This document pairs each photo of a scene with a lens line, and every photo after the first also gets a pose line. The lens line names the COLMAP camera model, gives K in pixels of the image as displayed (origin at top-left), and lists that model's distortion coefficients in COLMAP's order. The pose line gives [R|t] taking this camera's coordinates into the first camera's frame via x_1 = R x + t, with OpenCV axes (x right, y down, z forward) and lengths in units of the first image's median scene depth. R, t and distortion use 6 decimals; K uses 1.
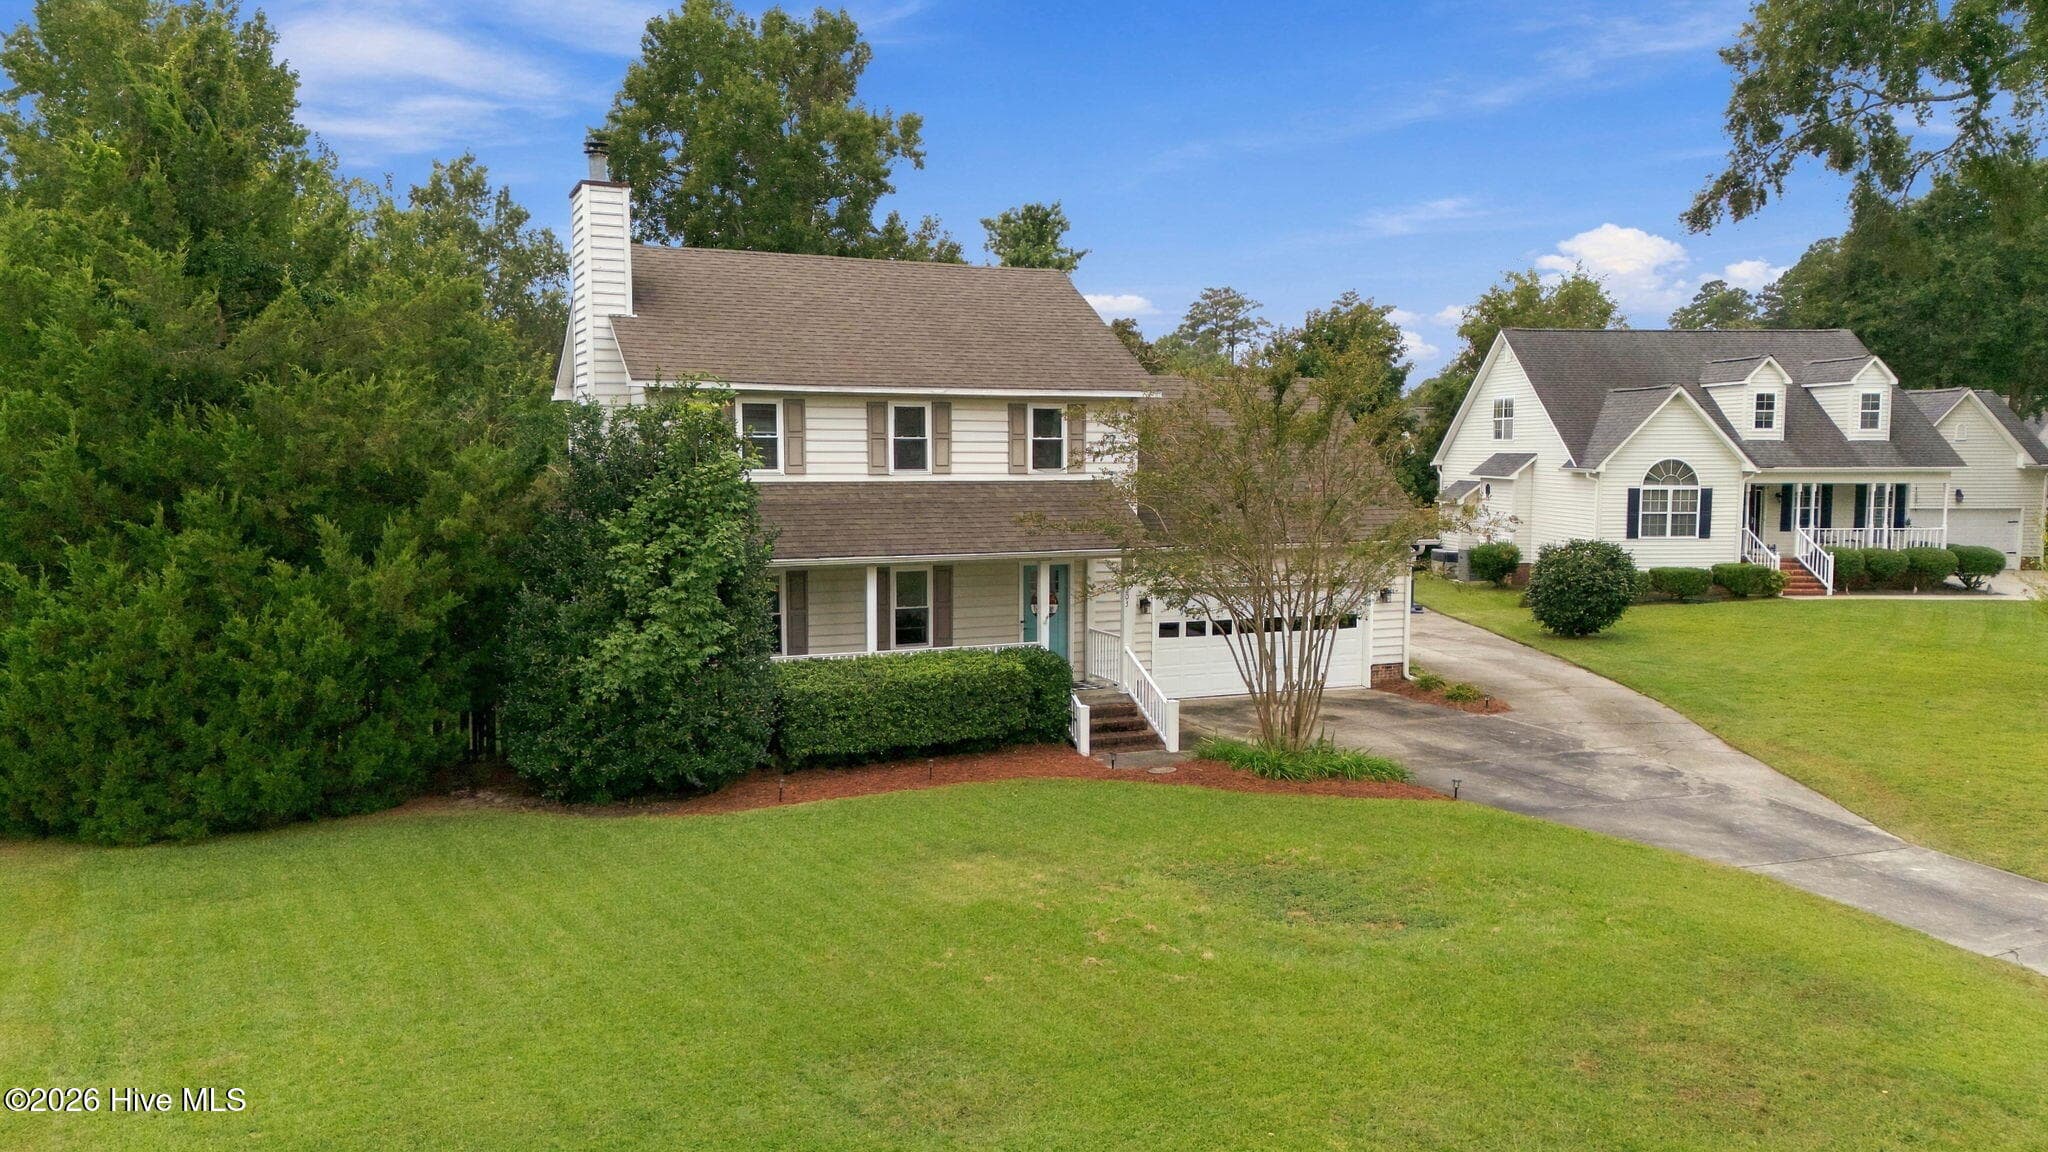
lens RADIAL K [[1495.4, 0, 1009.2], [0, 1495.4, 588.4], [0, 0, 1]] dist [0.074945, -0.070662]
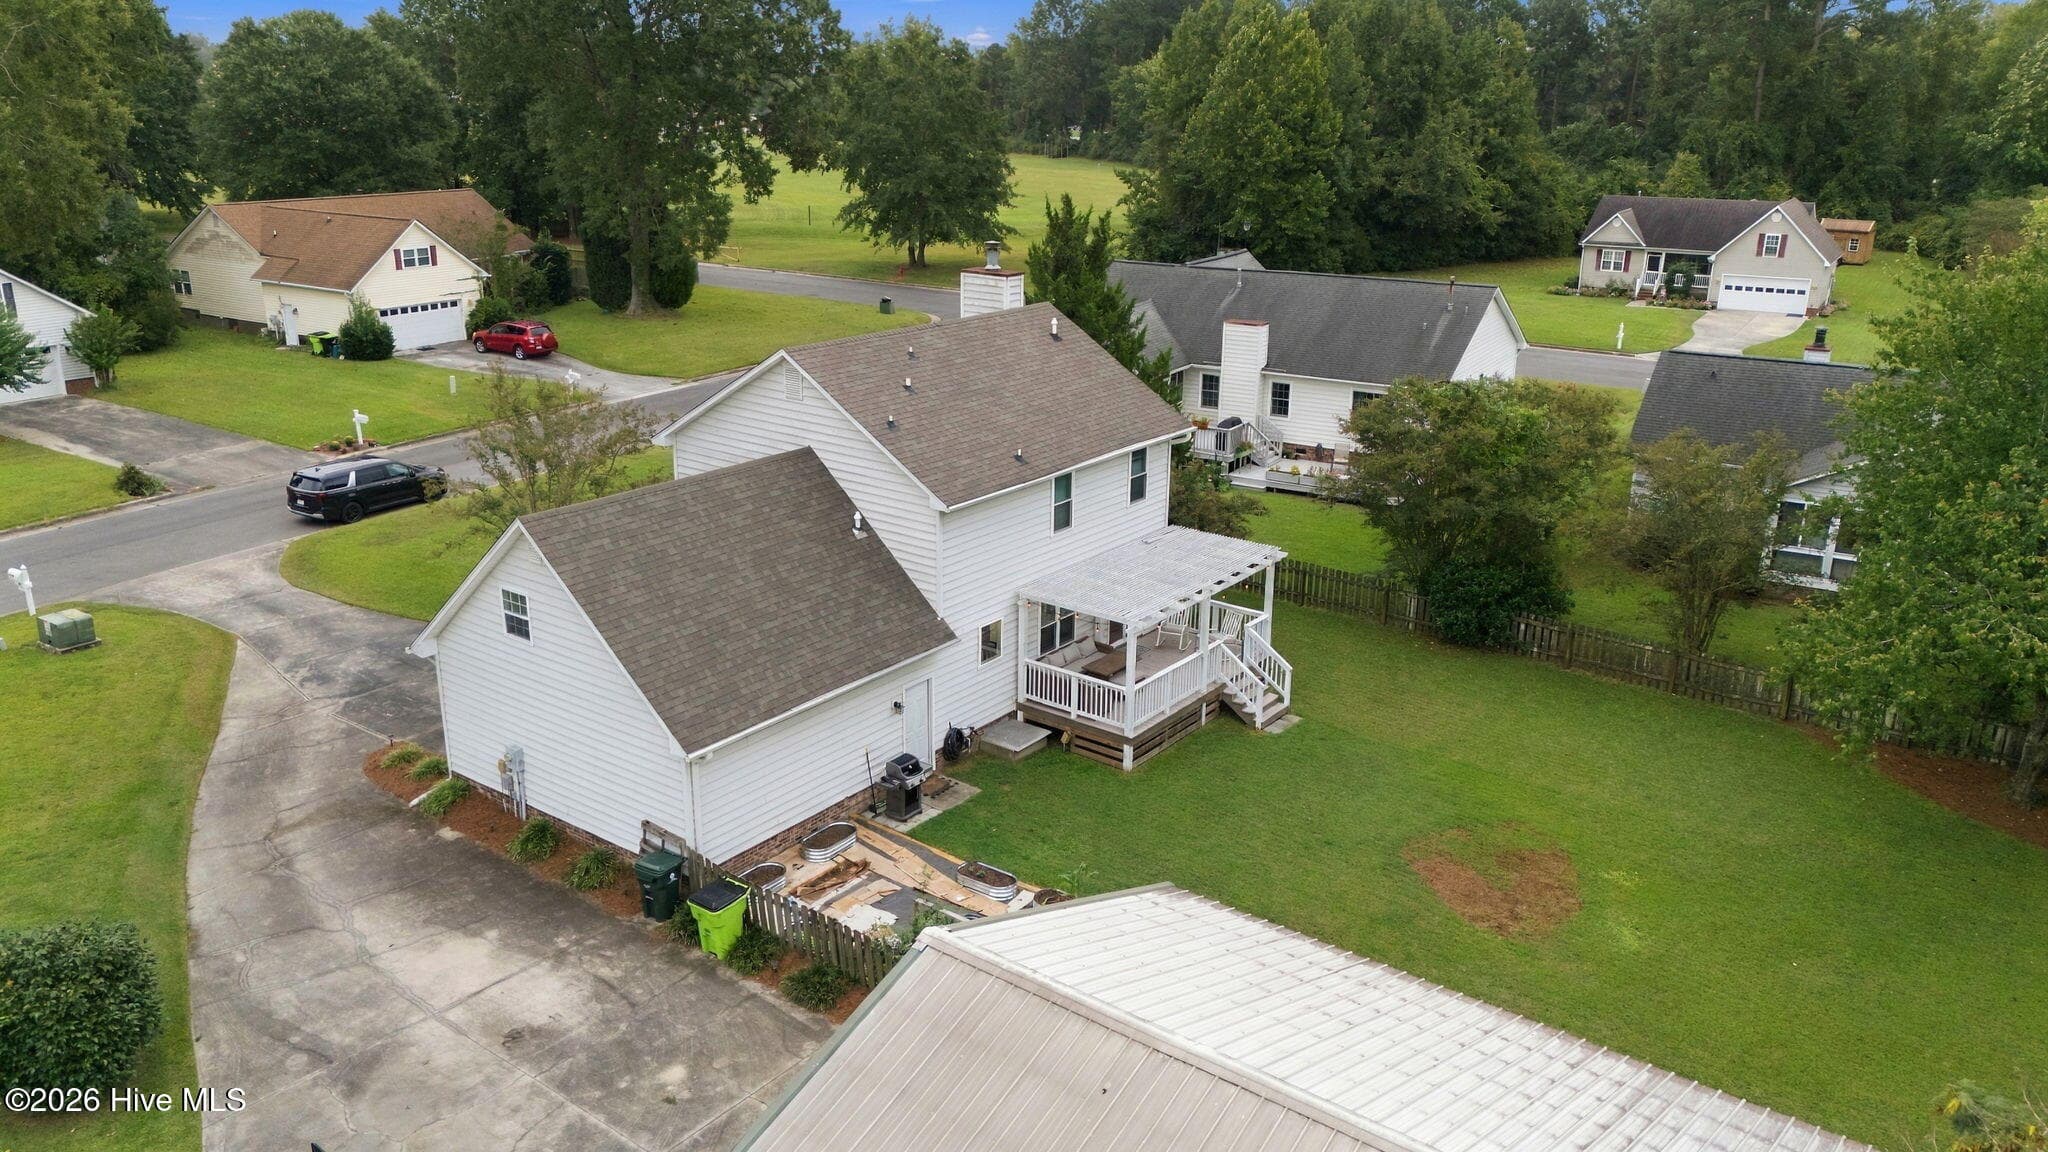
lens RADIAL K [[1495.4, 0, 1032.6], [0, 1495.4, 587.7], [0, 0, 1]] dist [0.074945, -0.070662]
pose [[-0.873176, 0.143952, -0.465662, 0.463040], [-0.061931, 0.914879, 0.398949, -0.587300], [0.483454, 0.377192, -0.789936, 2.373159]]
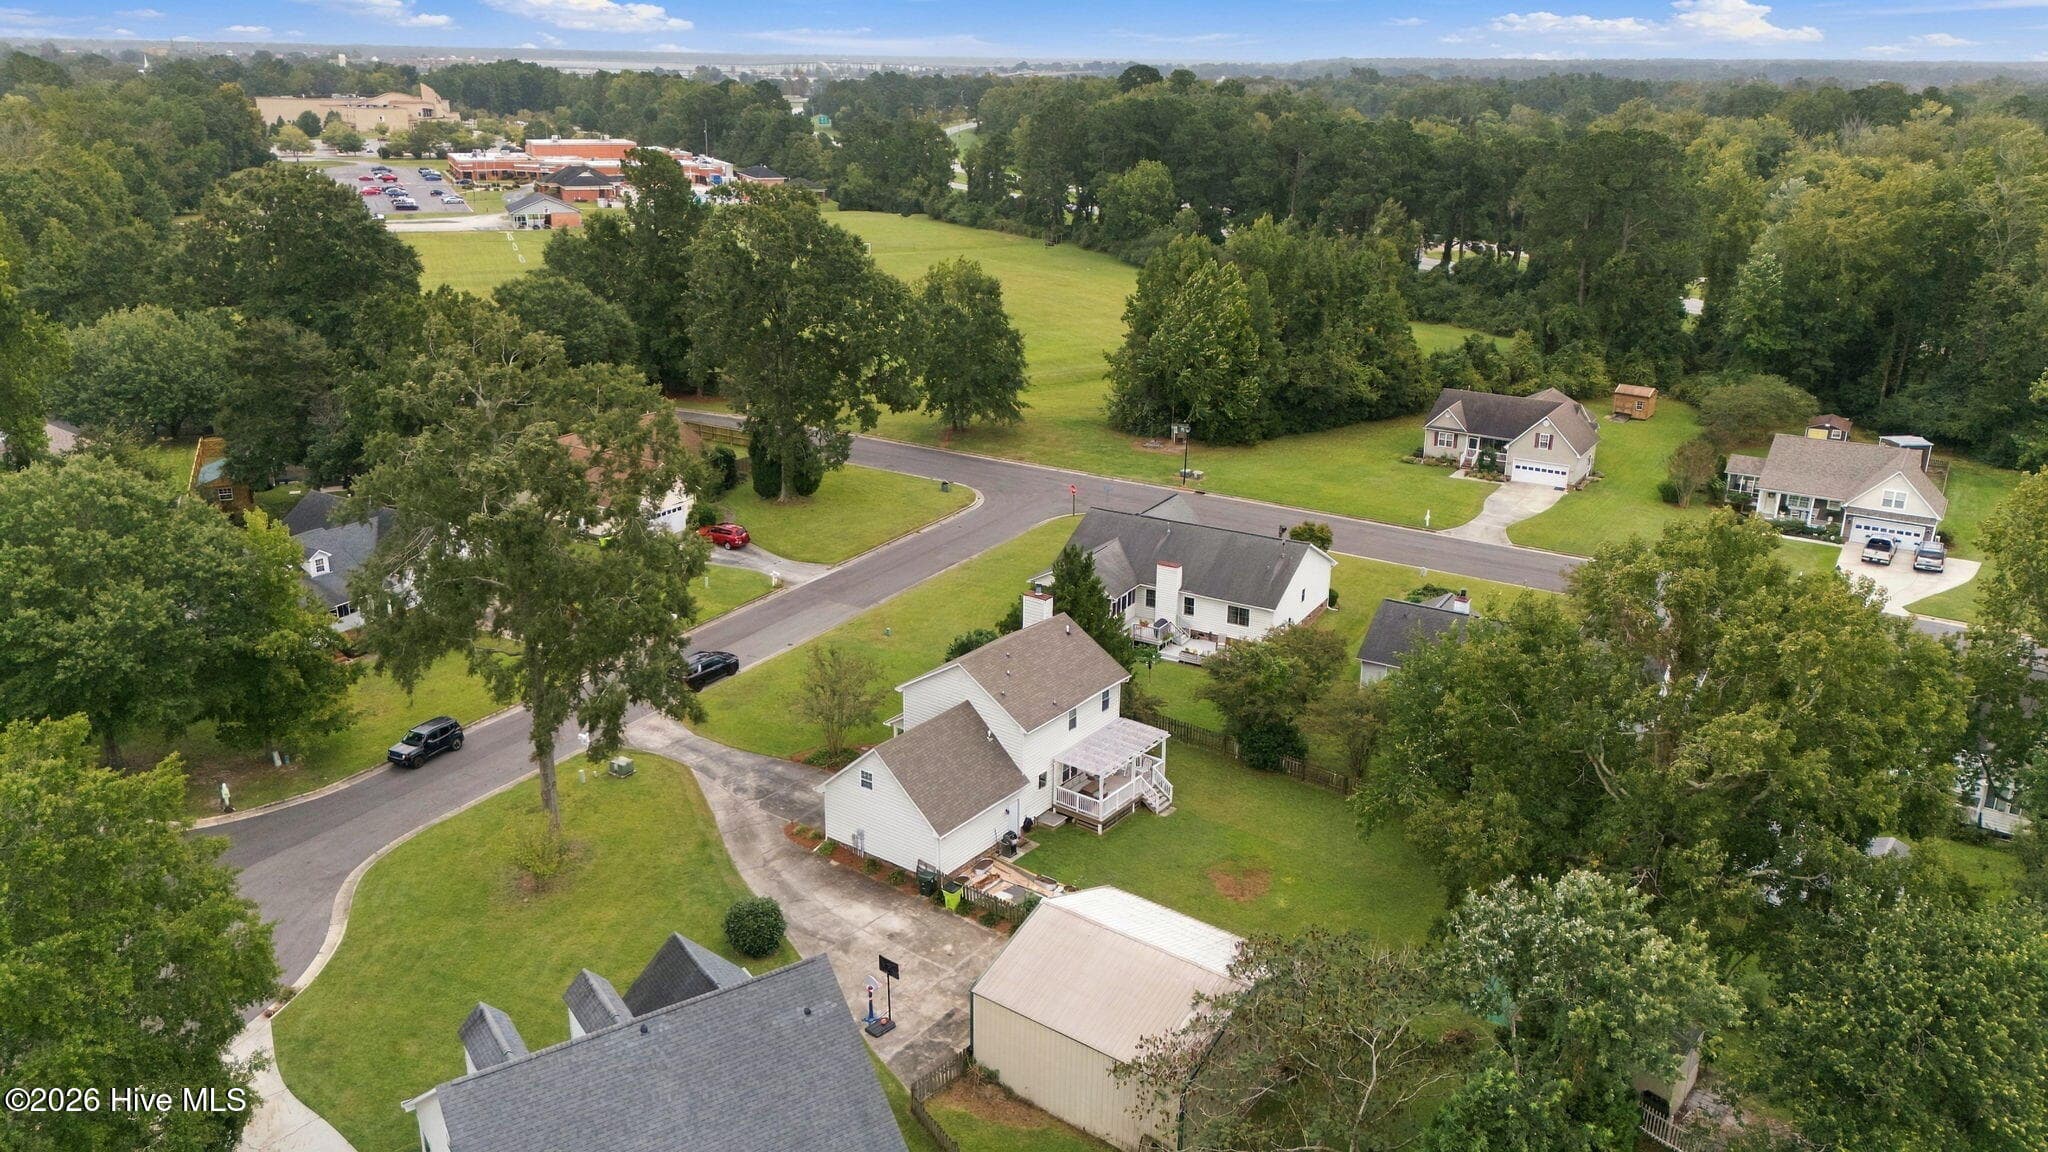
lens RADIAL K [[1495.4, 0, 1038.2], [0, 1495.4, 572.6], [0, 0, 1]] dist [0.074945, -0.070662]
pose [[-0.868614, 0.144152, -0.474057, 1.306296], [-0.066369, 0.914275, 0.399621, -1.648213], [0.491024, 0.378579, -0.784585, 3.604099]]
